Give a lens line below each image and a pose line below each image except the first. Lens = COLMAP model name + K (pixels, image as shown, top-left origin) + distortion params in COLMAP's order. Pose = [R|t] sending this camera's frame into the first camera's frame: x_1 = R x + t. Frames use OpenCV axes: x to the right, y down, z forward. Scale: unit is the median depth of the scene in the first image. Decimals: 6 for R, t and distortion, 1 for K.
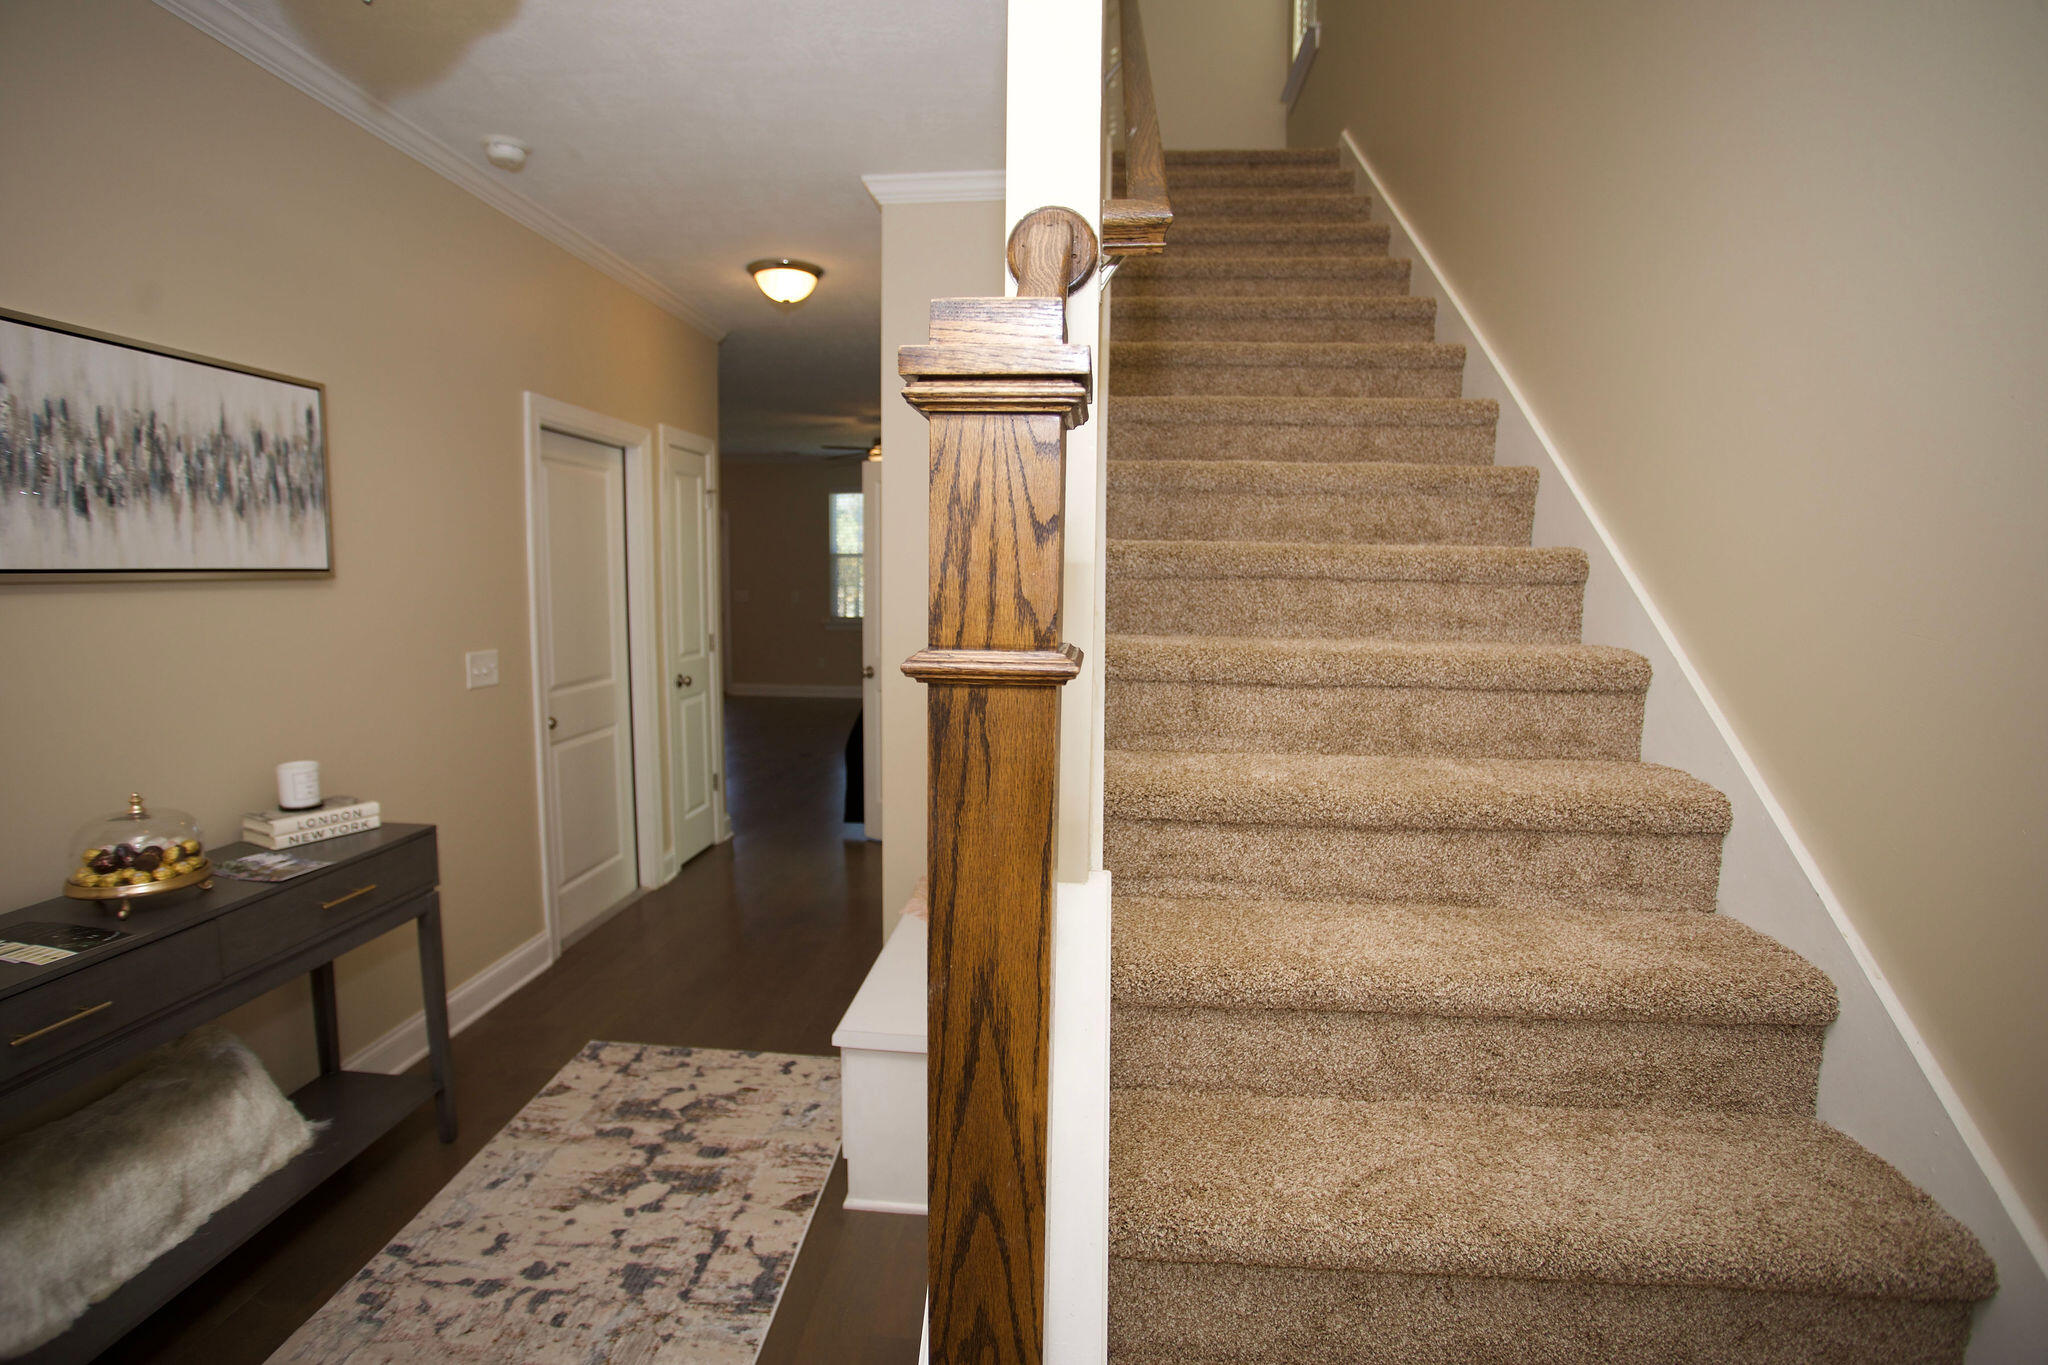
lens RADIAL K [[996.6, 0, 1026.1], [0, 996.6, 664.4], [0, 0, 1]] dist [-0.052747, 0.017839]
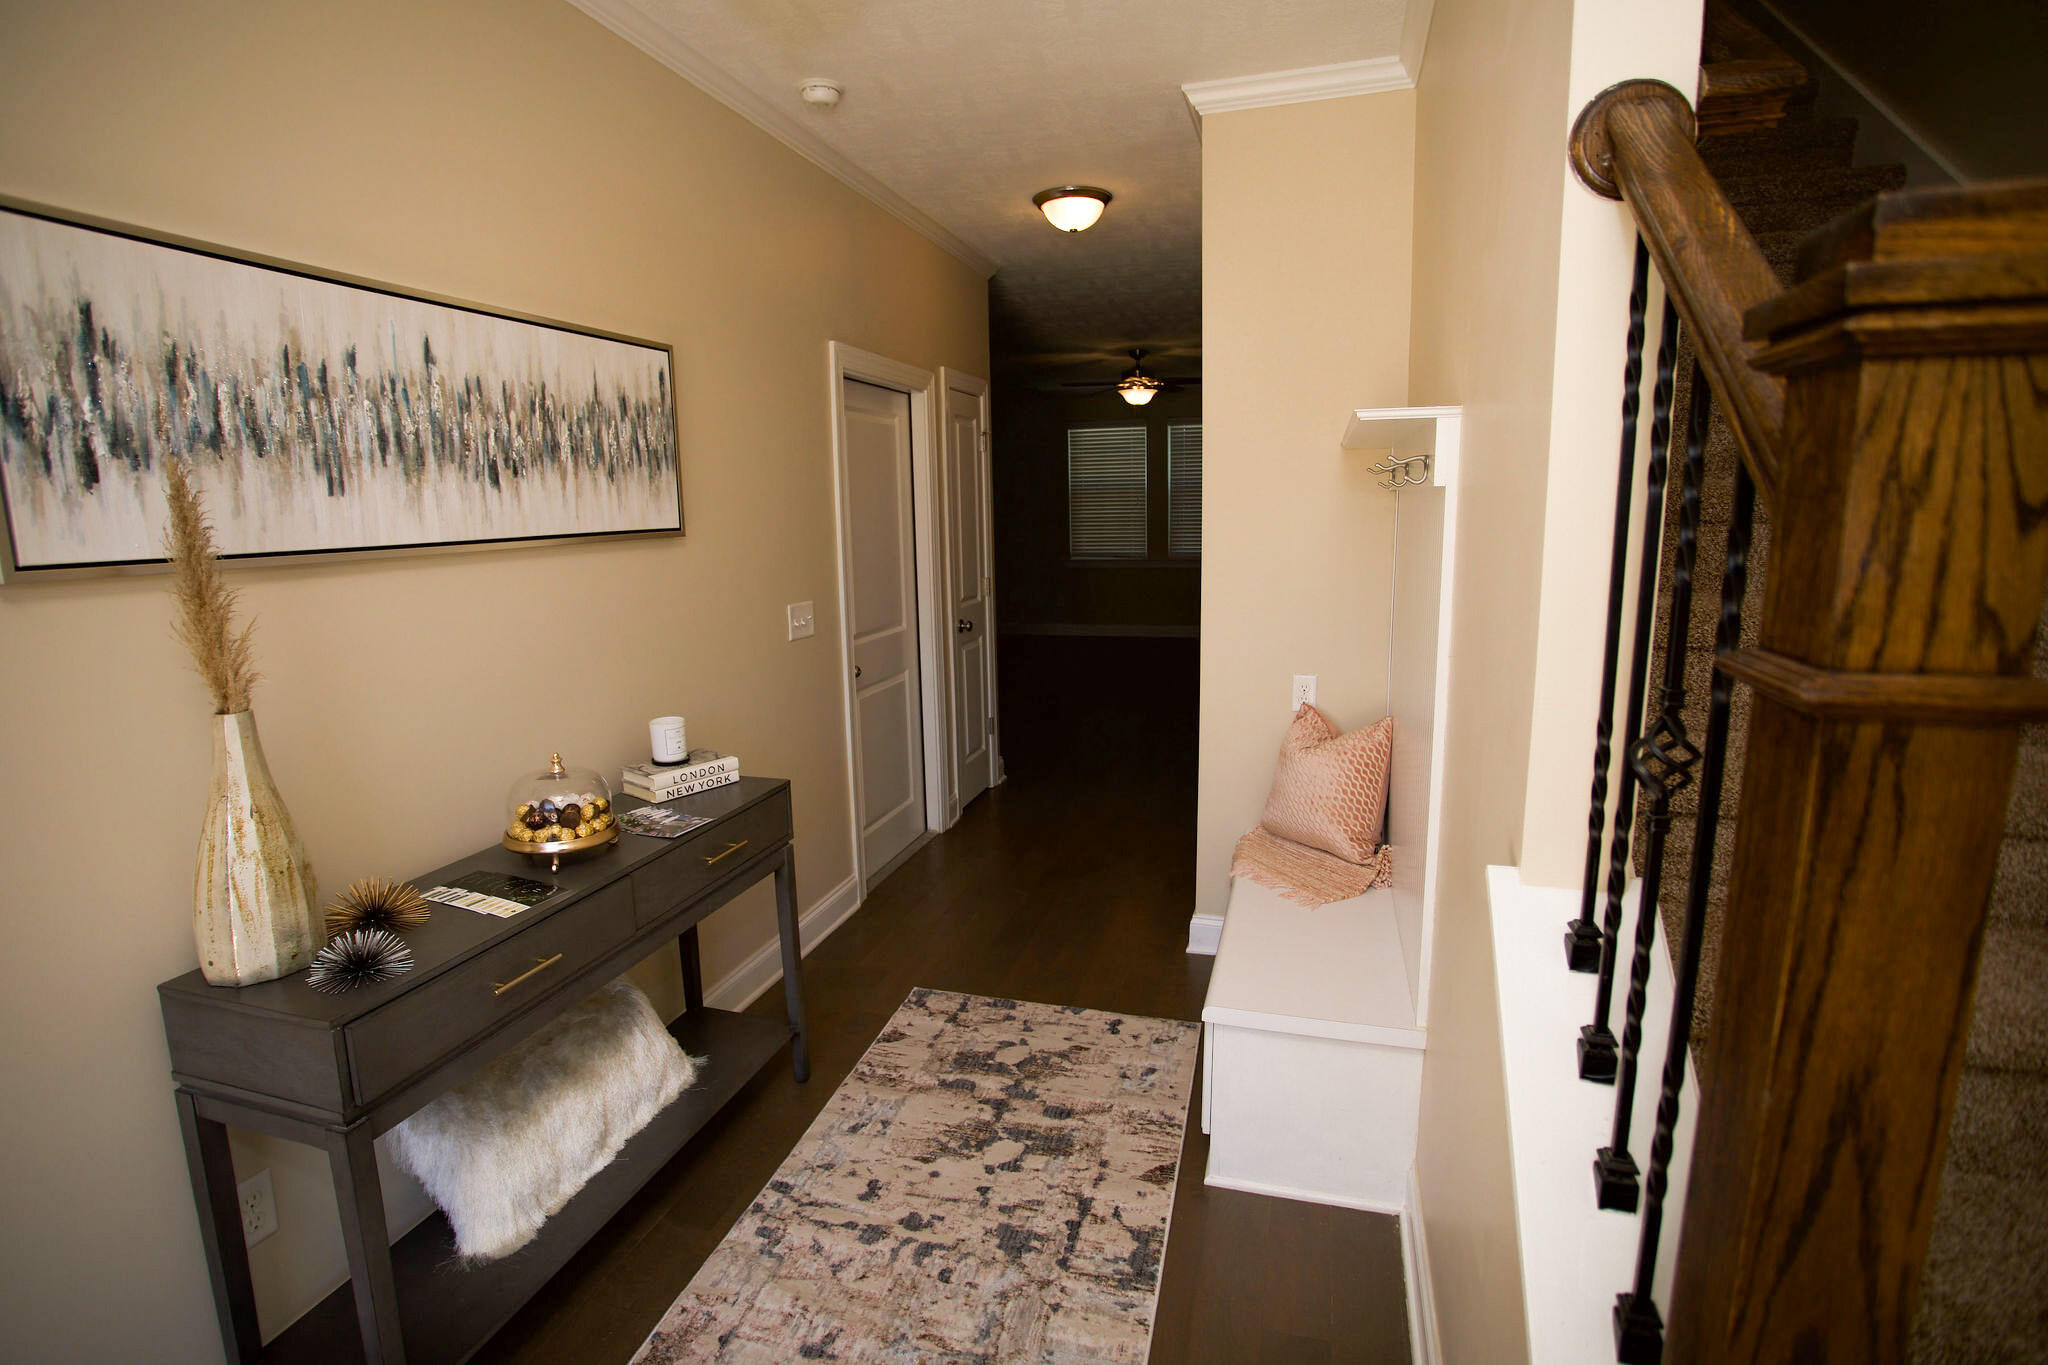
lens RADIAL K [[996.6, 0, 1008.1], [0, 996.6, 661.4], [0, 0, 1]] dist [-0.052747, 0.017839]
pose [[0.978610, 0.003975, -0.205686, -0.194961], [0.009614, 0.997838, 0.065021, -0.027176], [0.205500, -0.065608, 0.976456, 0.053173]]
